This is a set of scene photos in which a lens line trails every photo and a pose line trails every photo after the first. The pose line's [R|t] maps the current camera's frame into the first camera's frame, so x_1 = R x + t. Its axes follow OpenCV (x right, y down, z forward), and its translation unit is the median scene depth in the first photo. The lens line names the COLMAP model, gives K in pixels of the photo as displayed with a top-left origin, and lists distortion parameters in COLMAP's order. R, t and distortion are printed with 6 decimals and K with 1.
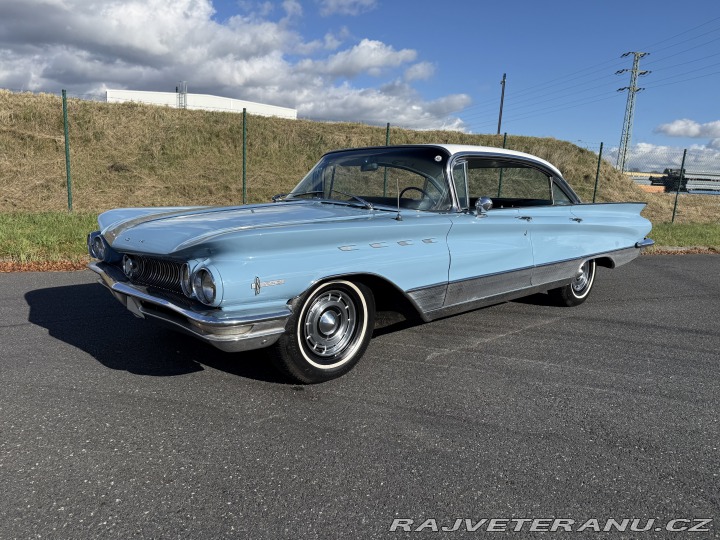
lens RADIAL K [[505.0, 0, 360.0], [0, 505.0, 270.0], [0, 0, 1]] dist [0.098407, -0.155823]
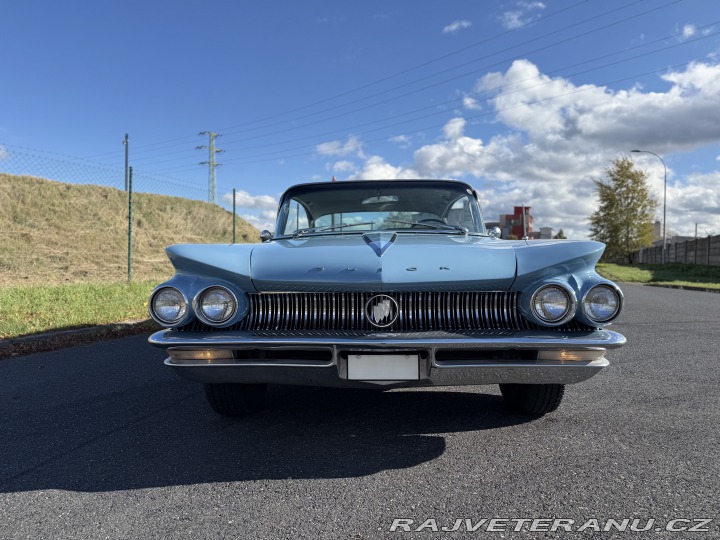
lens RADIAL K [[505.0, 0, 360.0], [0, 505.0, 270.0], [0, 0, 1]] dist [0.098407, -0.155823]
pose [[0.698477, -0.051943, 0.713745, -0.676361], [0.143522, 0.987267, -0.068602, -0.011327], [-0.701093, 0.150355, 0.697038, 0.370248]]
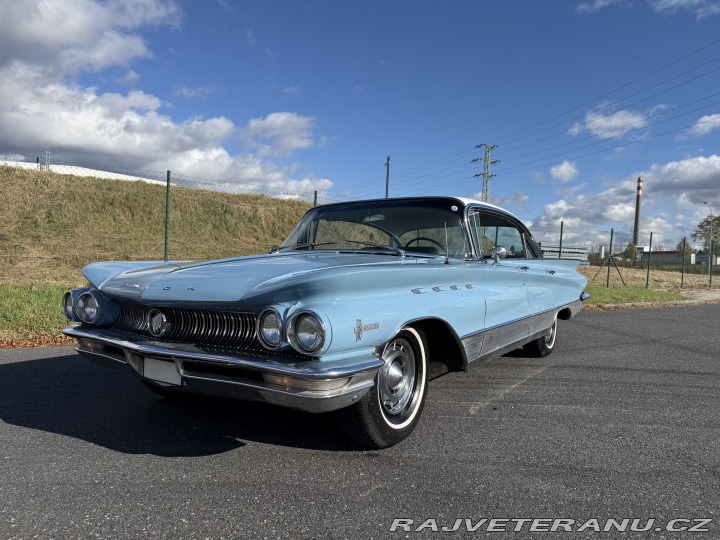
lens RADIAL K [[505.0, 0, 360.0], [0, 505.0, 270.0], [0, 0, 1]] dist [0.098407, -0.155823]
pose [[0.970563, -0.014473, 0.240410, -0.239656], [0.049748, 0.988714, -0.141315, 0.030551], [-0.235652, 0.149115, 0.960330, 0.083833]]
